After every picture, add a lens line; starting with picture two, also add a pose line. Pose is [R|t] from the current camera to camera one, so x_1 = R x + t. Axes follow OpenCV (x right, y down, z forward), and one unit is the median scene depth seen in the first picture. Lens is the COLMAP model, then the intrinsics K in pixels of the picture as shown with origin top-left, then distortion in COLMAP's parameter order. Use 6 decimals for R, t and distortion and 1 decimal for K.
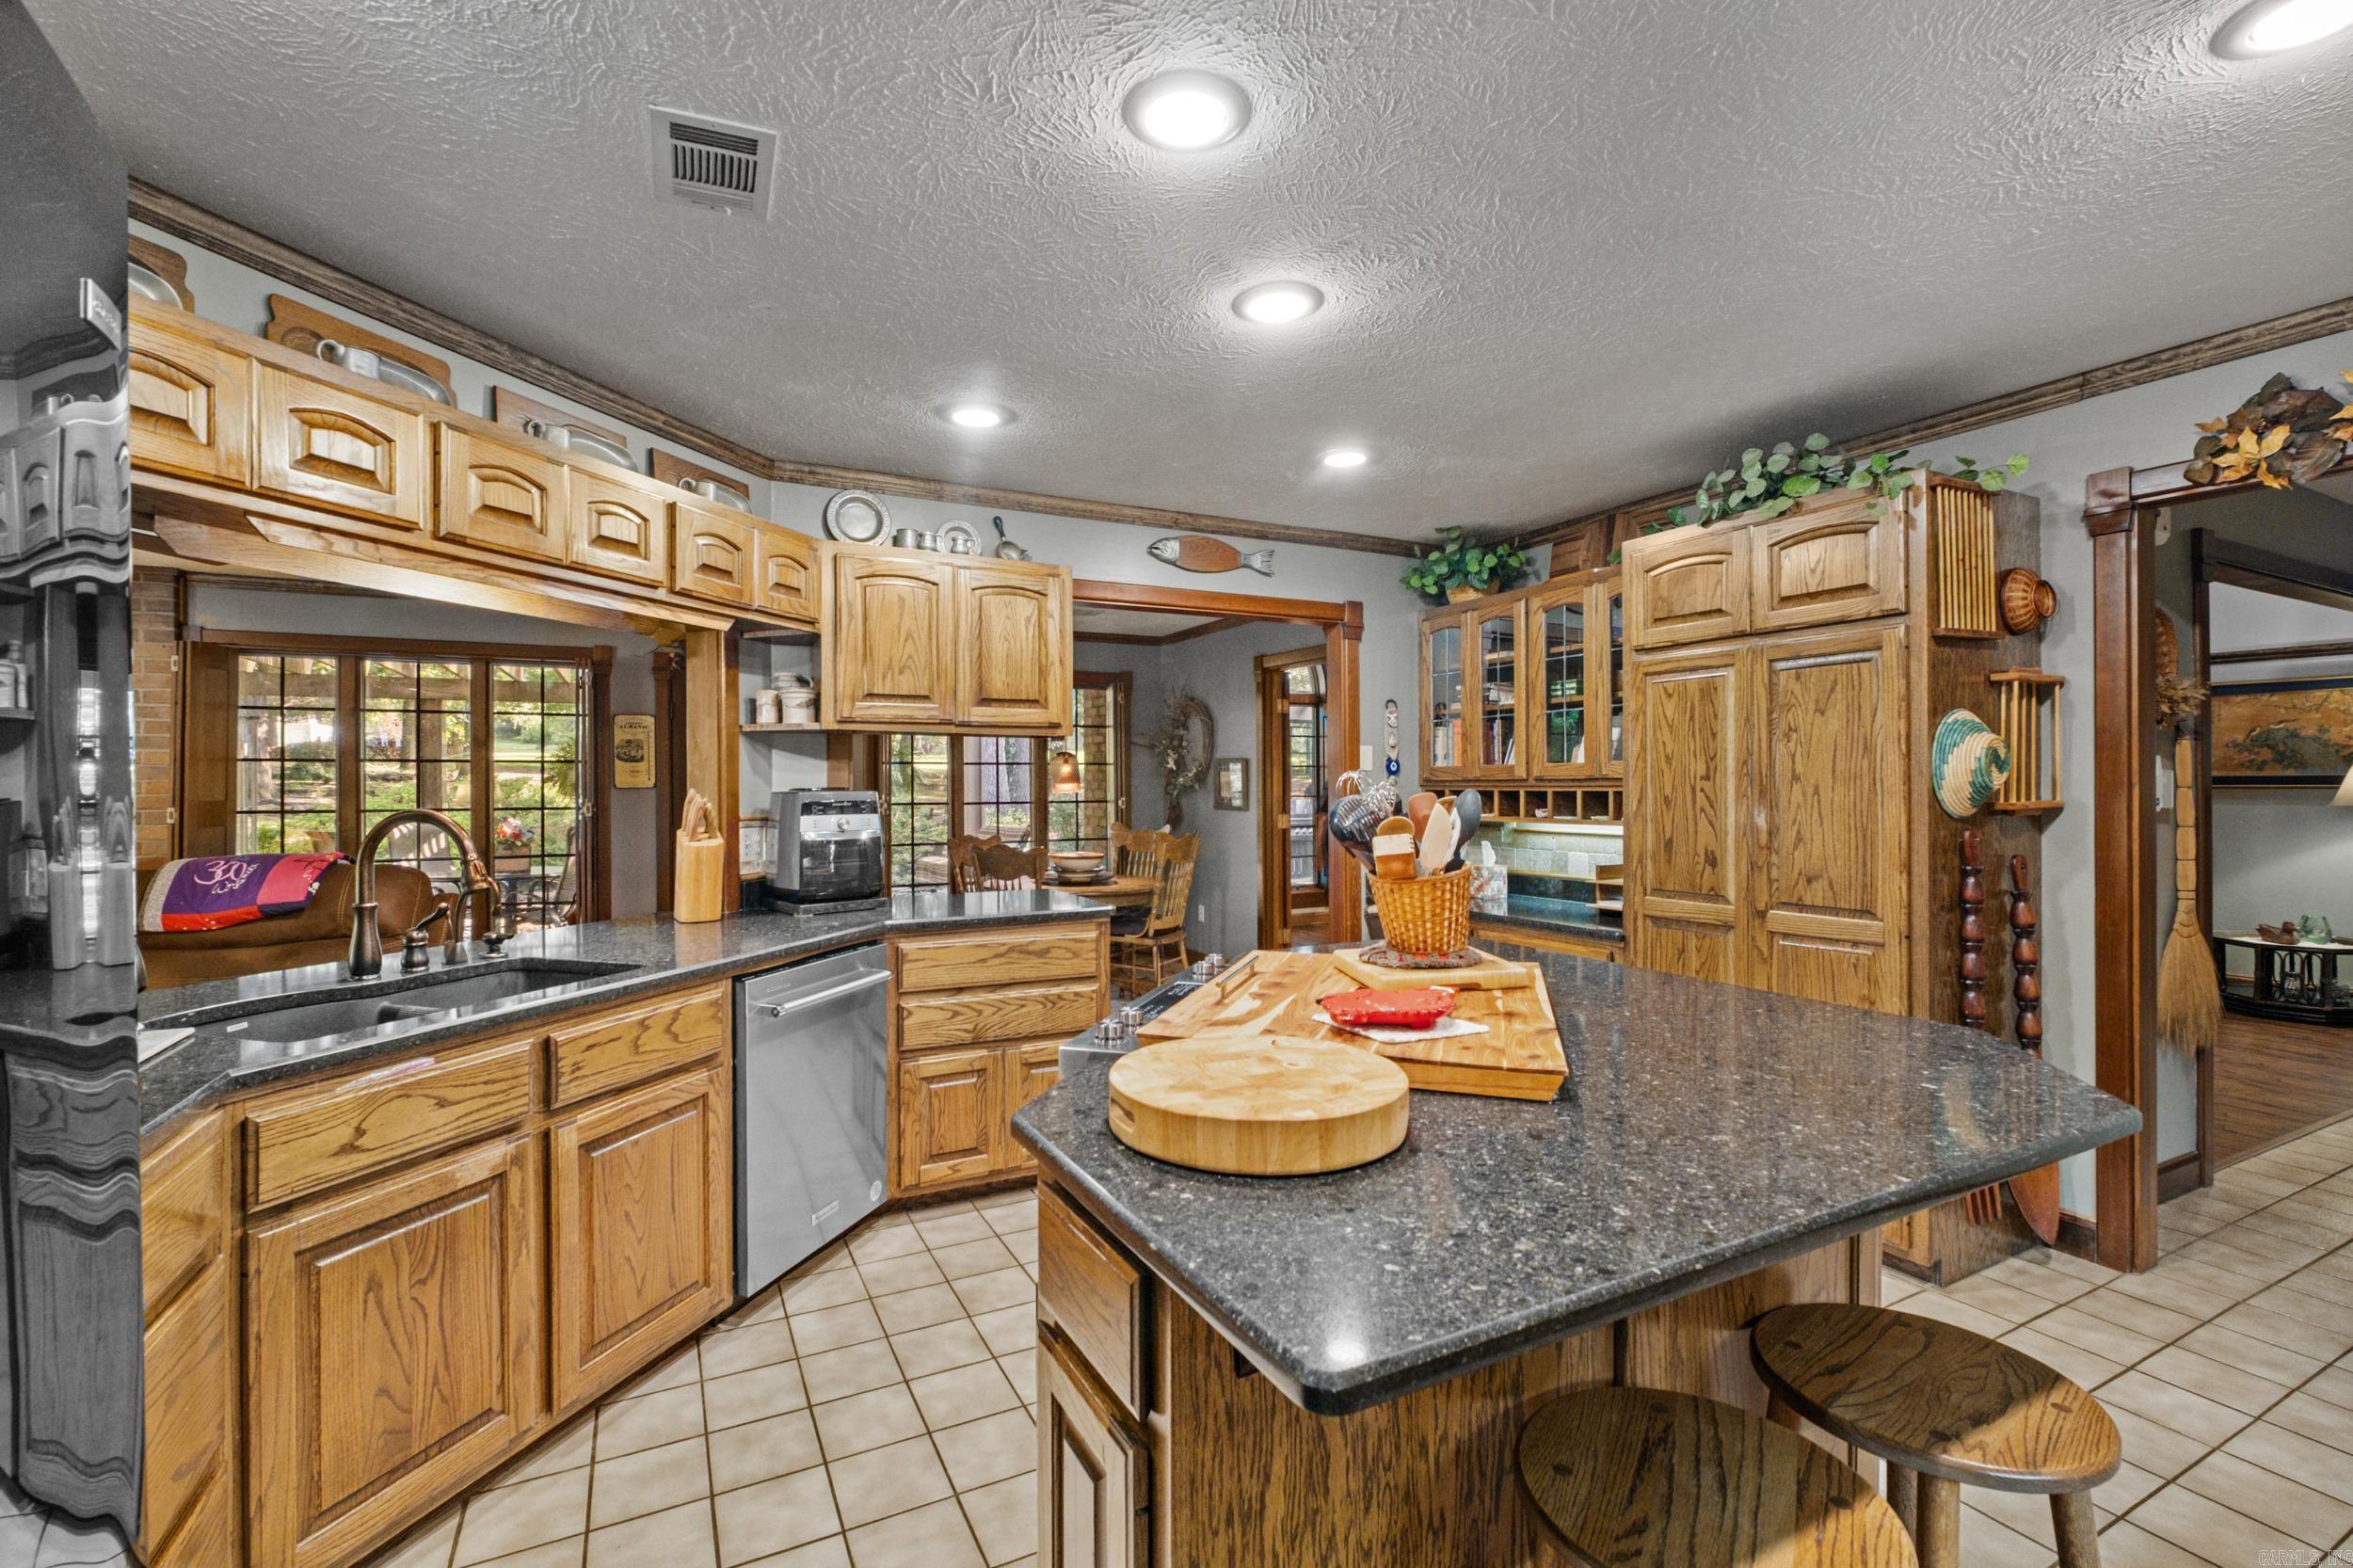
lens RADIAL K [[1019.7, 0, 1173.9], [0, 1019.7, 784.8], [0, 0, 1]] dist [-0.000833, -0.000060]
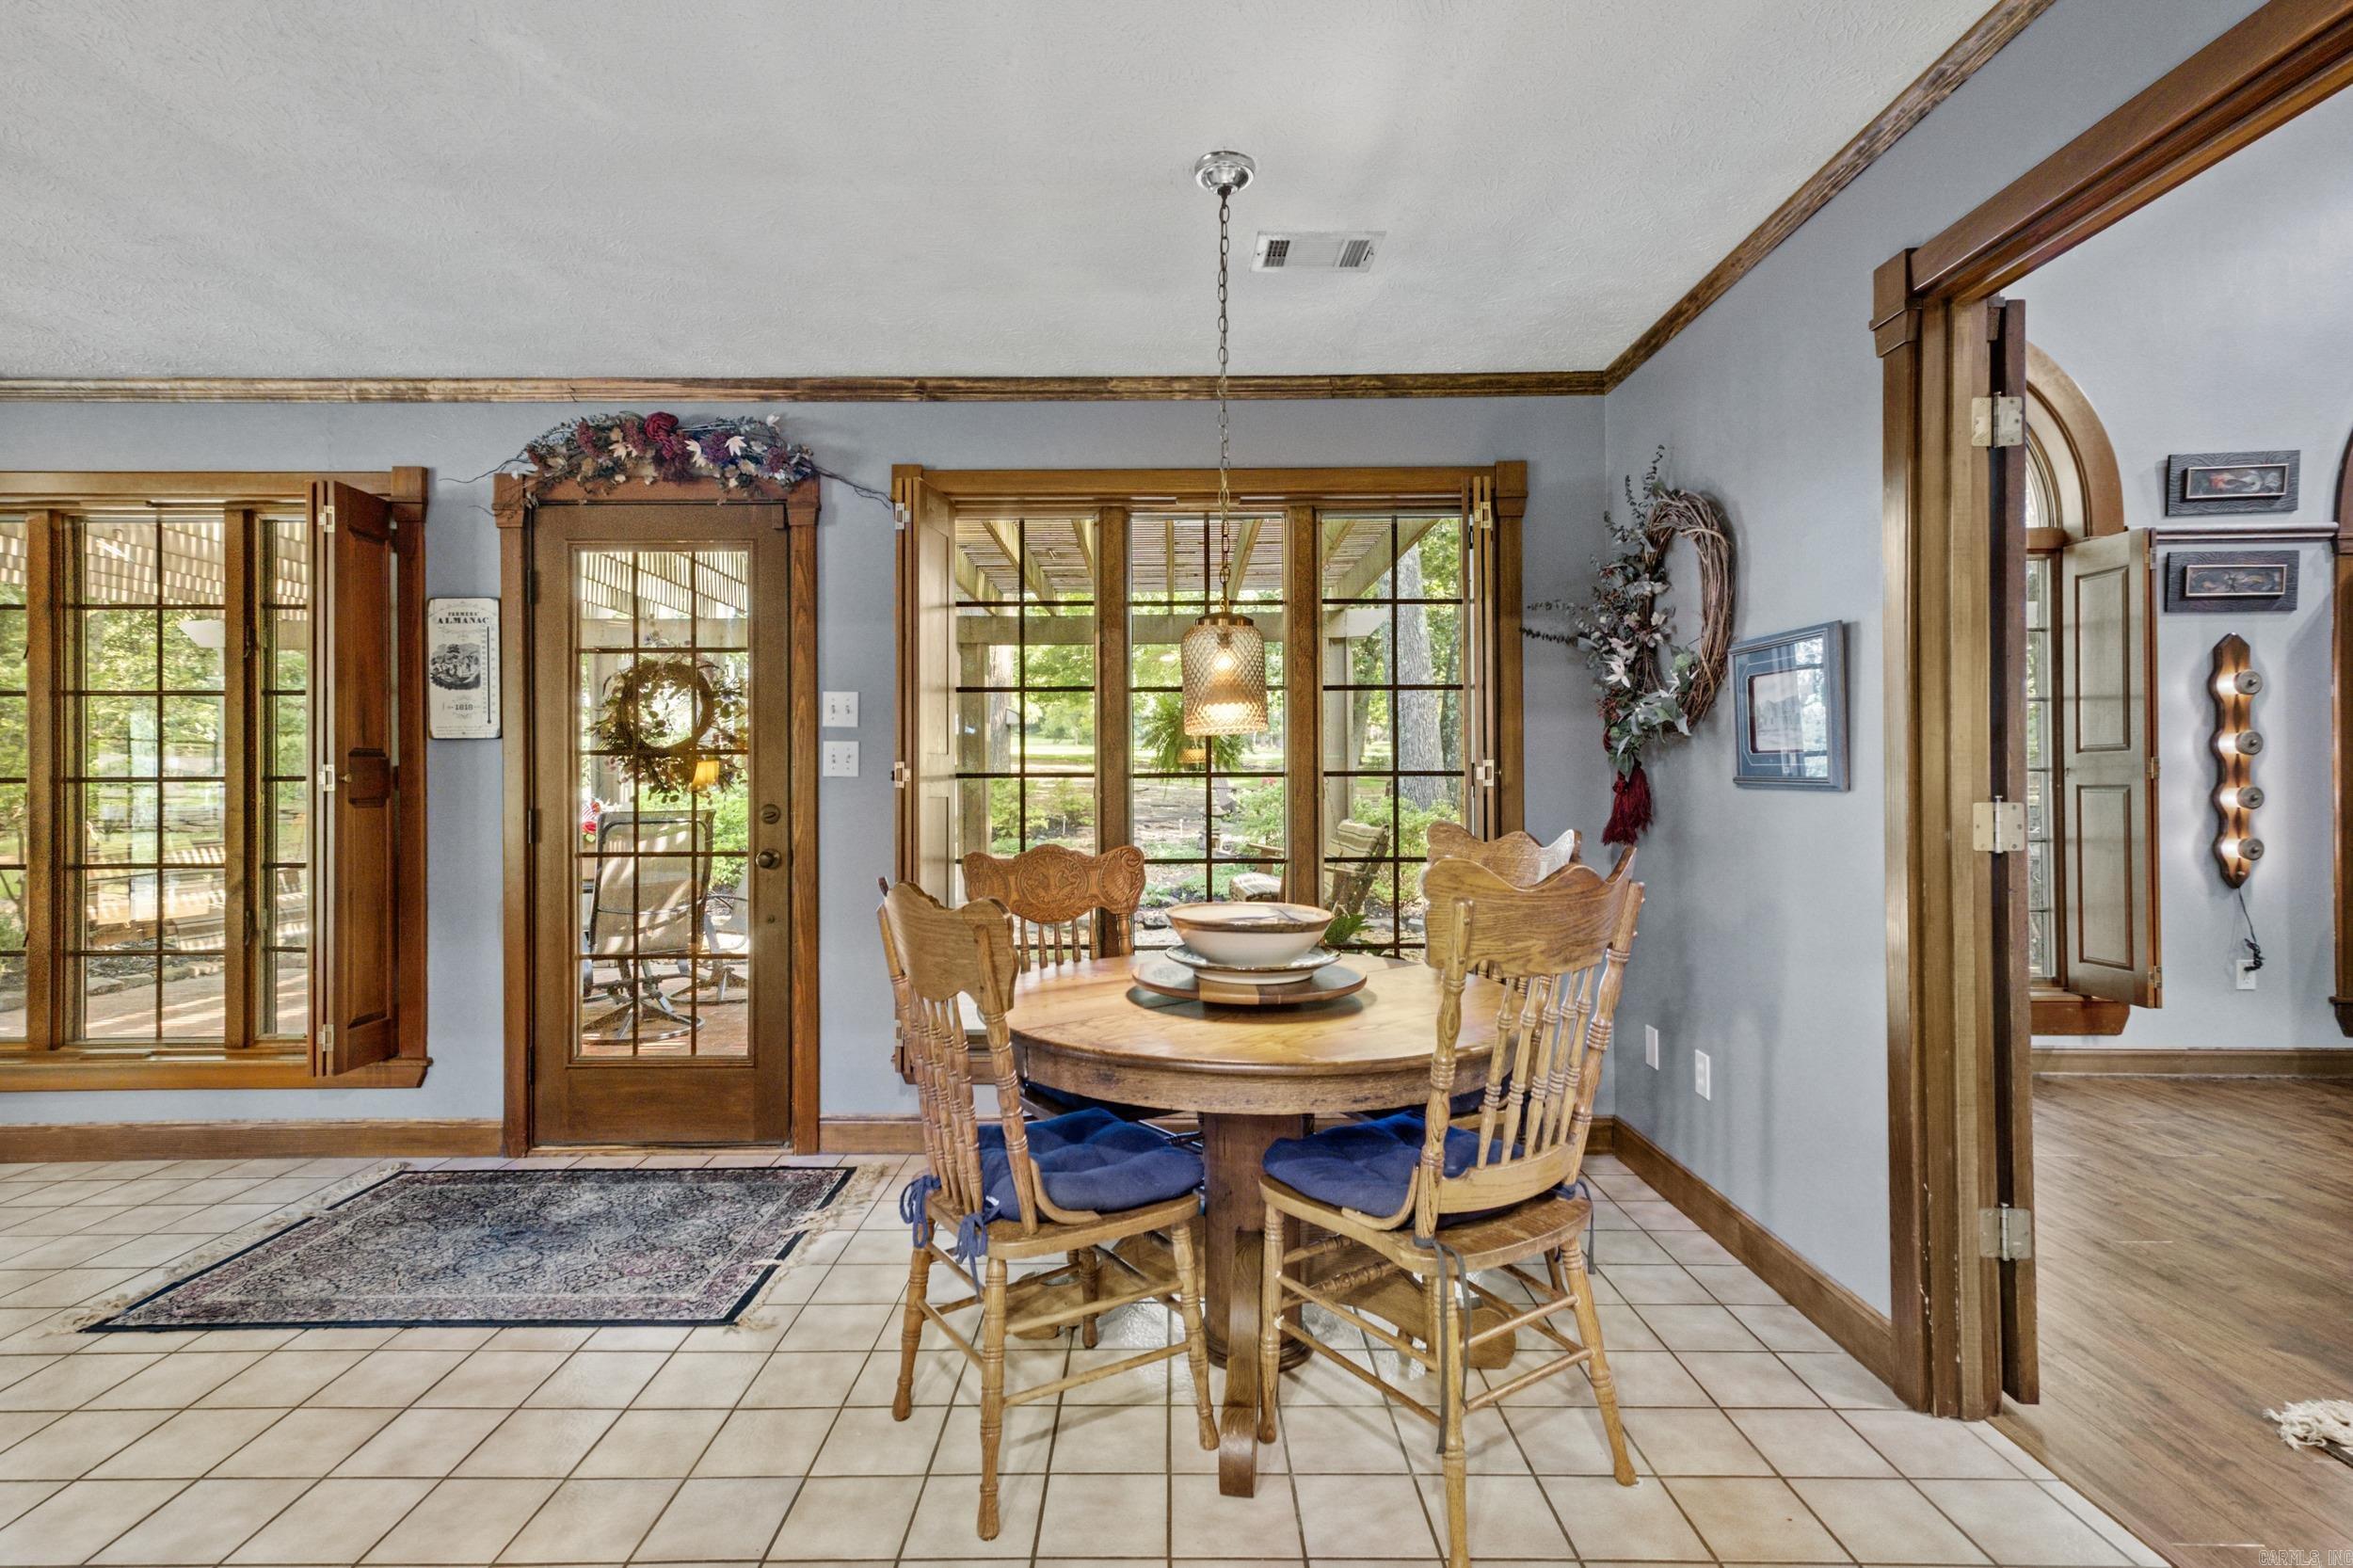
lens RADIAL K [[1097.8, 0, 1174.8], [0, 1097.8, 784.4], [0, 0, 1]] dist [0.003973, 0.000269]
pose [[0.884305, -0.001518, -0.466908, 0.044895], [0.000448, 0.999997, -0.002401, 0.023915], [0.466910, 0.001914, 0.884303, 0.577652]]
